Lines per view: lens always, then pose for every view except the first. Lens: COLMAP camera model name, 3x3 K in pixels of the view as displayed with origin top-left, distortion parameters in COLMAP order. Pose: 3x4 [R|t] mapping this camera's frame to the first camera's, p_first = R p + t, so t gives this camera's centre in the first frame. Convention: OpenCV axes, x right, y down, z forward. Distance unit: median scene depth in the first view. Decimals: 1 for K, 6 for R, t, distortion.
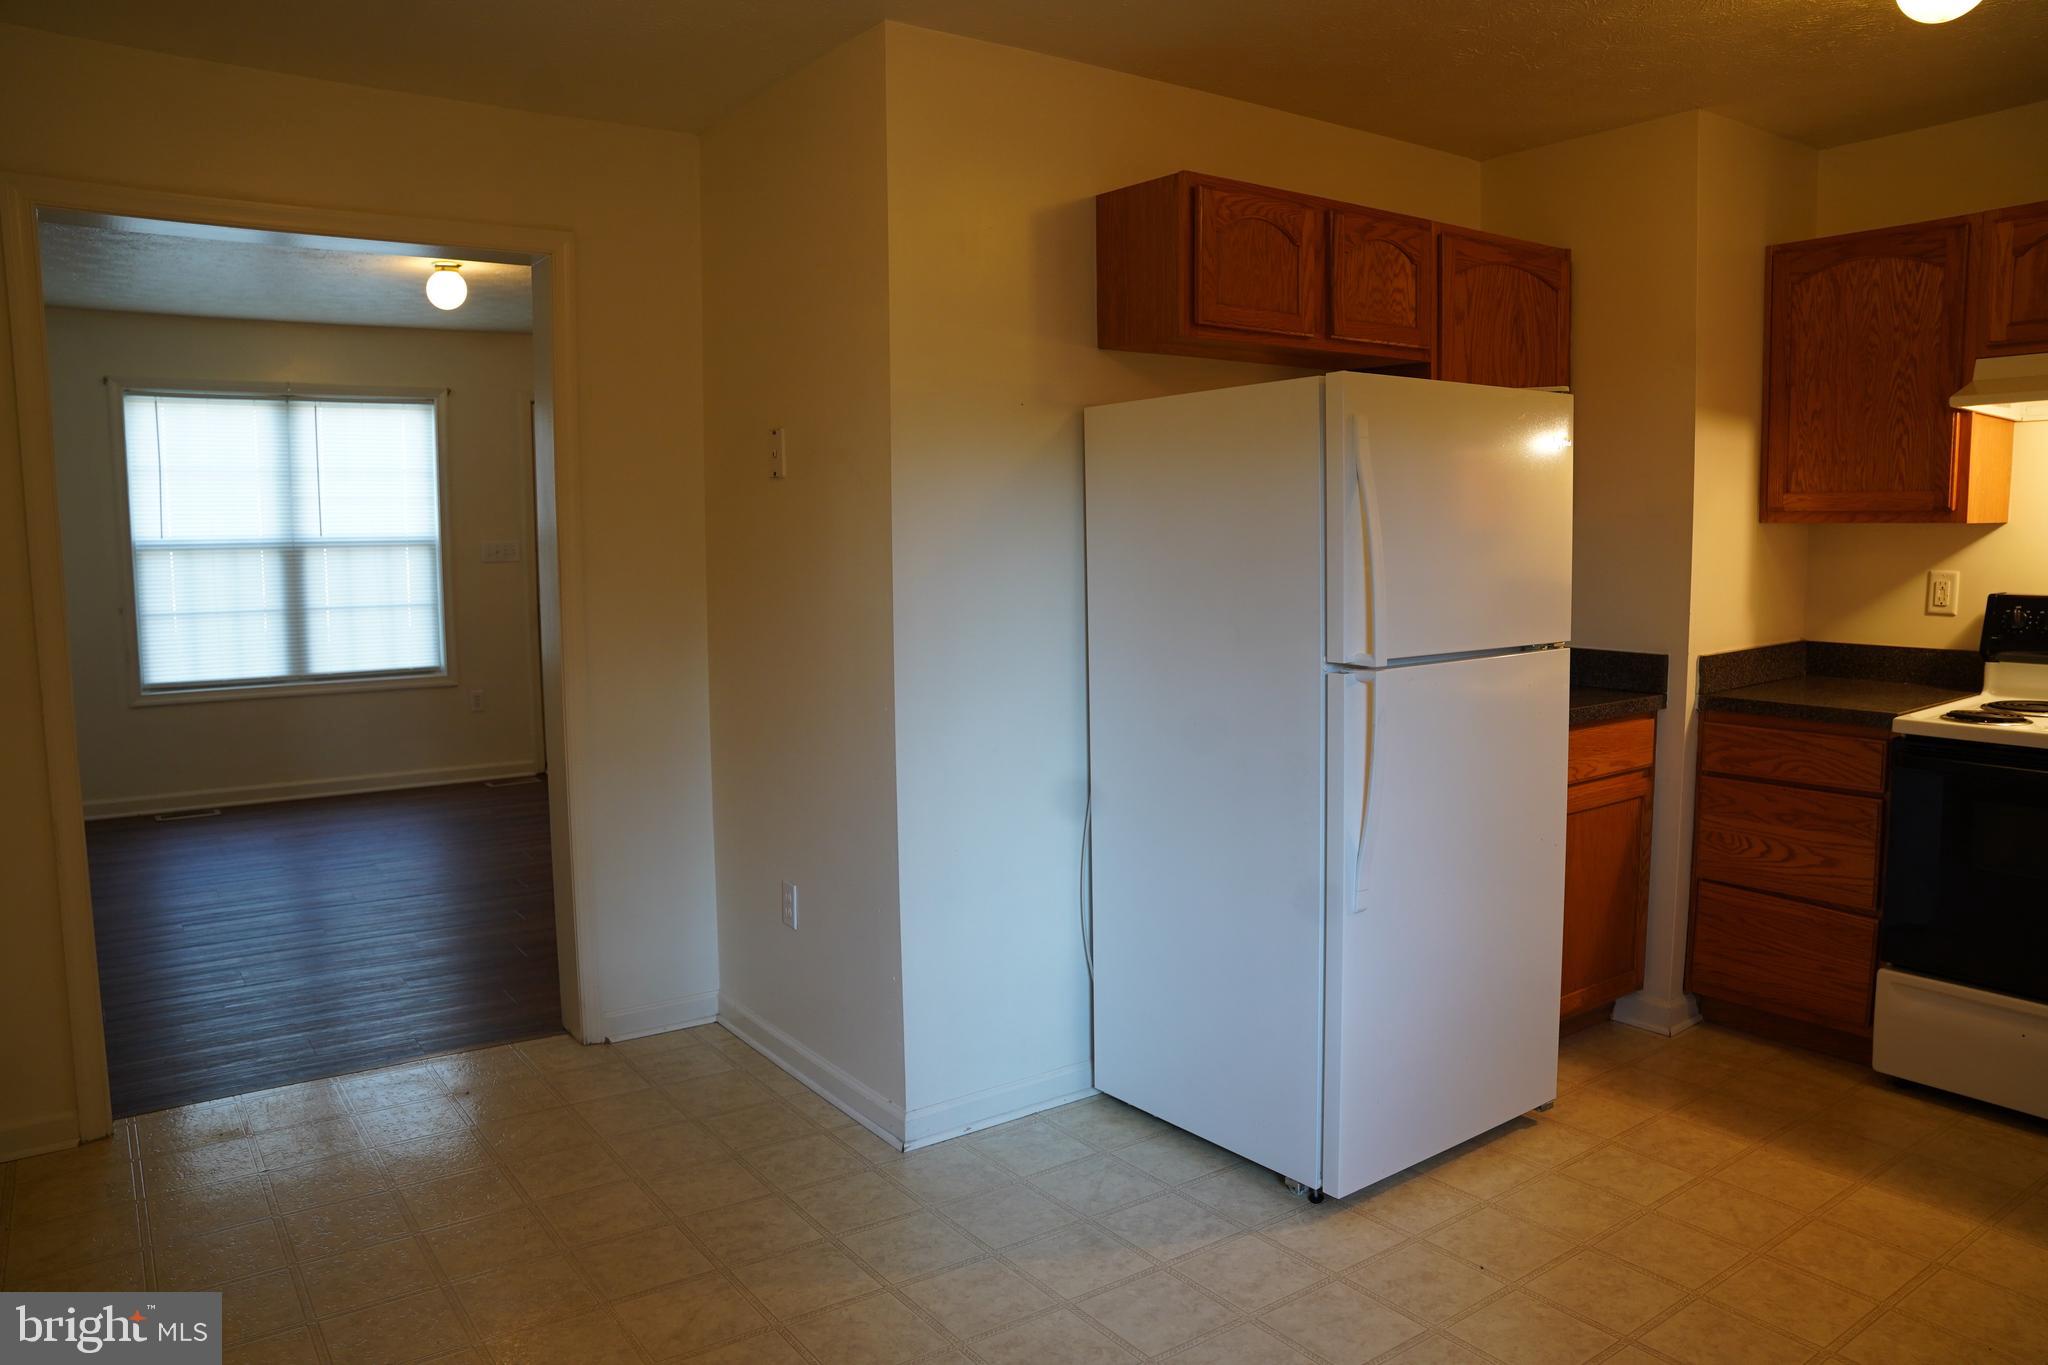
lens RADIAL K [[1410.1, 0, 1024.0], [0, 1410.1, 682.5], [0, 0, 1]] dist [-0.179145, 0.127147]
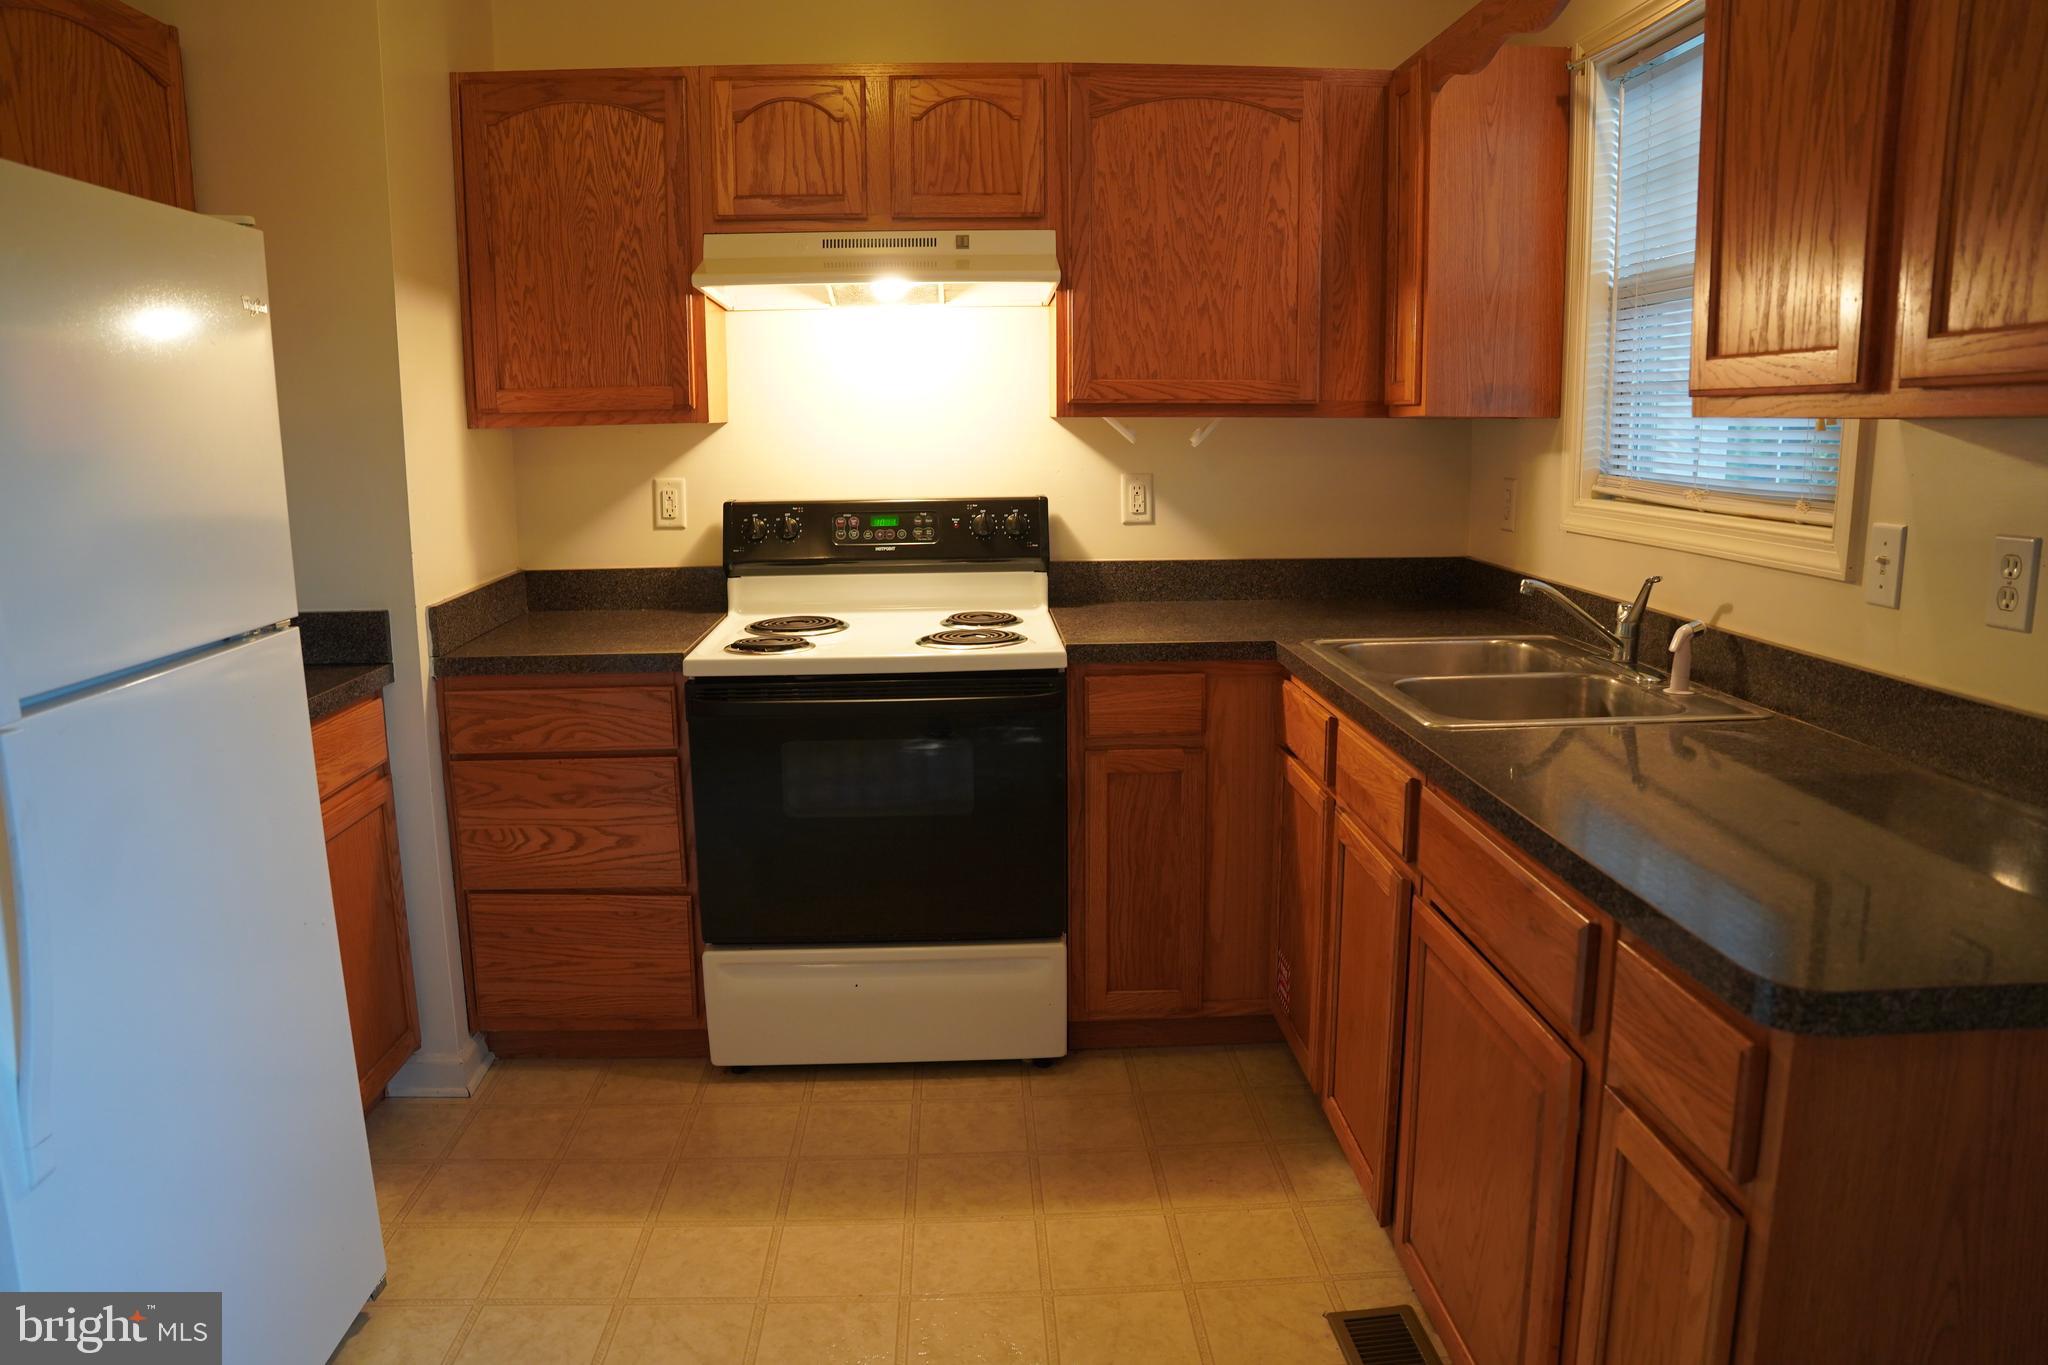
lens RADIAL K [[1410.1, 0, 1024.0], [0, 1410.1, 682.5], [0, 0, 1]] dist [-0.179145, 0.127147]
pose [[0.544392, -0.148179, 0.825639, 0.044102], [0.095403, 0.988825, 0.114562, -0.035079], [-0.833388, 0.016402, 0.552445, 0.315201]]
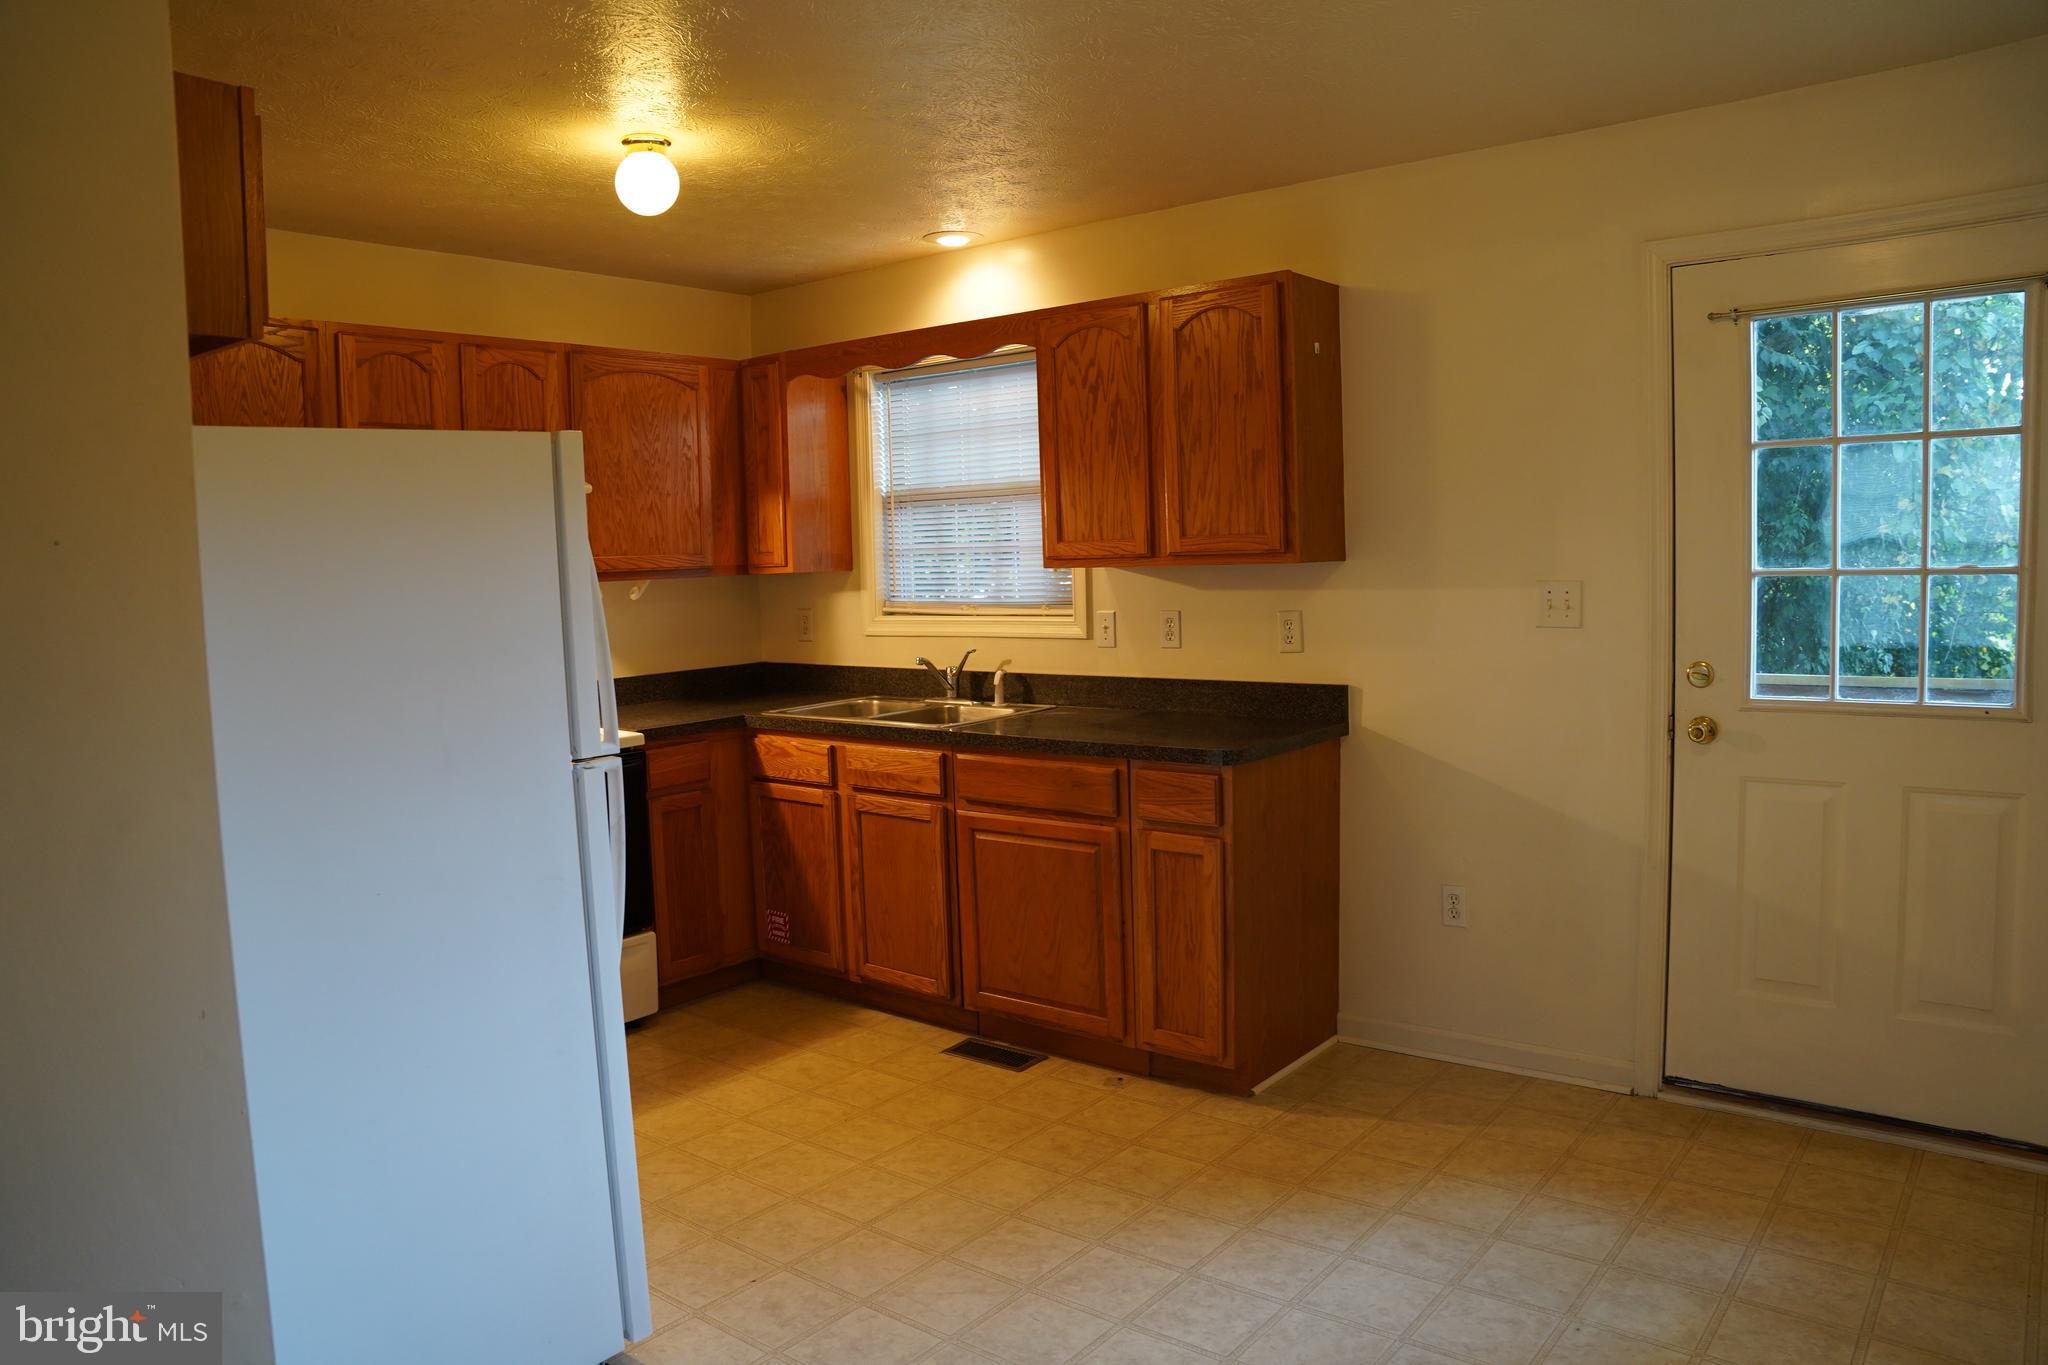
lens RADIAL K [[1410.1, 0, 1024.0], [0, 1410.1, 682.5], [0, 0, 1]] dist [-0.179145, 0.127147]
pose [[-0.265839, -0.071798, 0.961340, -0.527544], [0.137105, 0.984270, 0.111424, -0.091885], [-0.954218, 0.161425, -0.251813, 0.720205]]
